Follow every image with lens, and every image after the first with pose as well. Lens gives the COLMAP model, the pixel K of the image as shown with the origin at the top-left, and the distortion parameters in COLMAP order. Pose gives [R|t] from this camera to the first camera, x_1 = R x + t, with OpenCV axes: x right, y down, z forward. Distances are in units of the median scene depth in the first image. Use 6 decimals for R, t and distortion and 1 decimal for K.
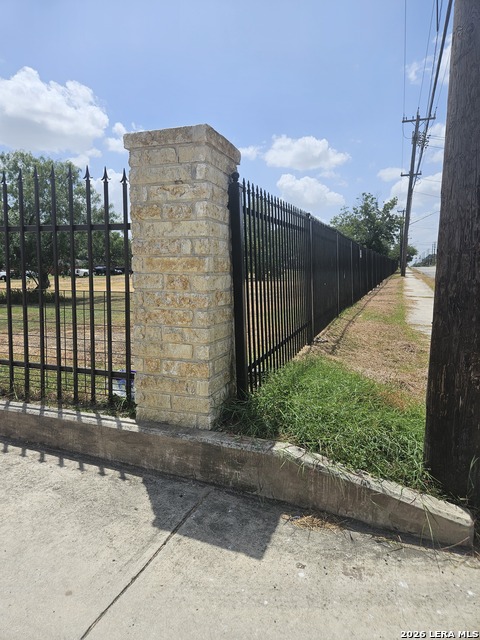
lens RADIAL K [[419.4, 0, 240.7], [0, 419.4, 307.3], [0, 0, 1]] dist [0.049016, -0.058166]
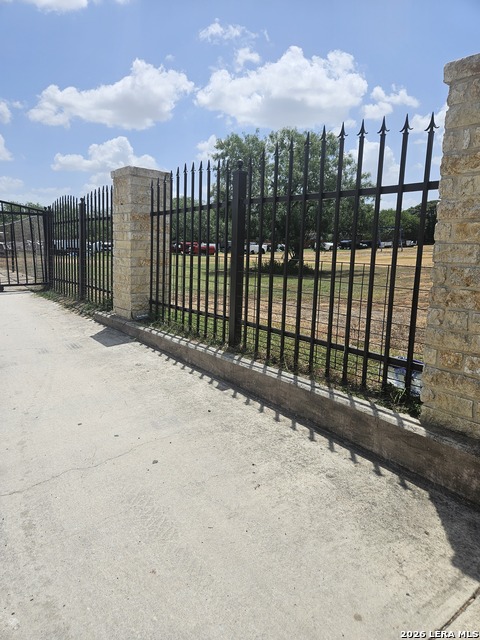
lens RADIAL K [[419.4, 0, 240.7], [0, 419.4, 307.3], [0, 0, 1]] dist [0.049016, -0.058166]
pose [[0.854255, 0.086396, -0.512625, -0.137453], [-0.055747, 0.995631, 0.074902, 0.000894], [0.516856, -0.035408, 0.855340, 0.103231]]
